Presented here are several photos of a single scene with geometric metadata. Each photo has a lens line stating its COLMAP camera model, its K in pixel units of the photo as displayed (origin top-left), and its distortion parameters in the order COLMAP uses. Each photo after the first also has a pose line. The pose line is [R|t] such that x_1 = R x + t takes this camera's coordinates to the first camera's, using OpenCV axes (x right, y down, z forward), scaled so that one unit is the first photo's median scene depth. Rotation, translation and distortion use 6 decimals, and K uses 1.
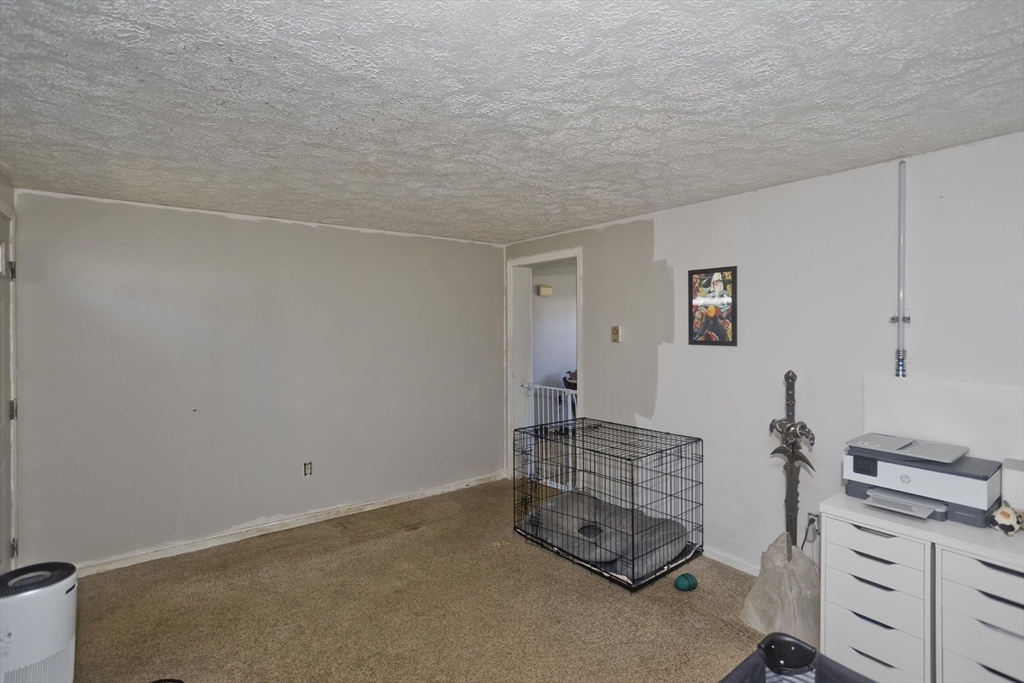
lens RADIAL K [[476.6, 0, 510.8], [0, 476.6, 324.9], [0, 0, 1]] dist [-0.057374, 0.025601]
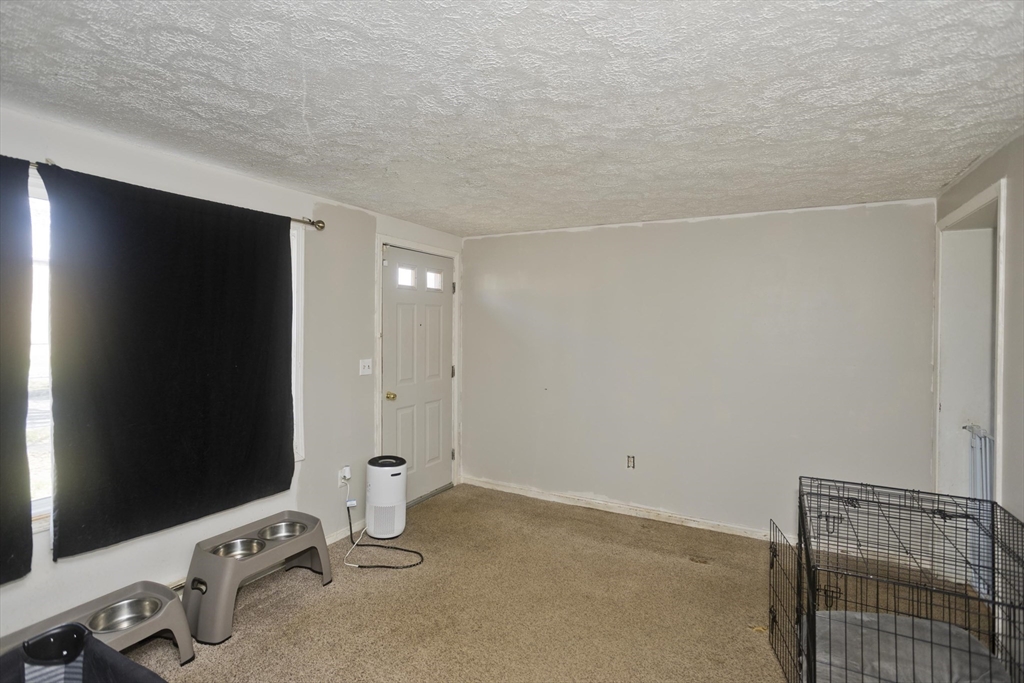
lens RADIAL K [[489.0, 0, 517.8], [0, 489.0, 335.9], [0, 0, 1]] dist [-0.049531, 0.028914]
pose [[0.434509, 0.032403, -0.900084, 0.434270], [-0.011830, 0.999472, 0.030271, -0.001557], [0.900590, -0.002505, 0.434663, 0.323727]]
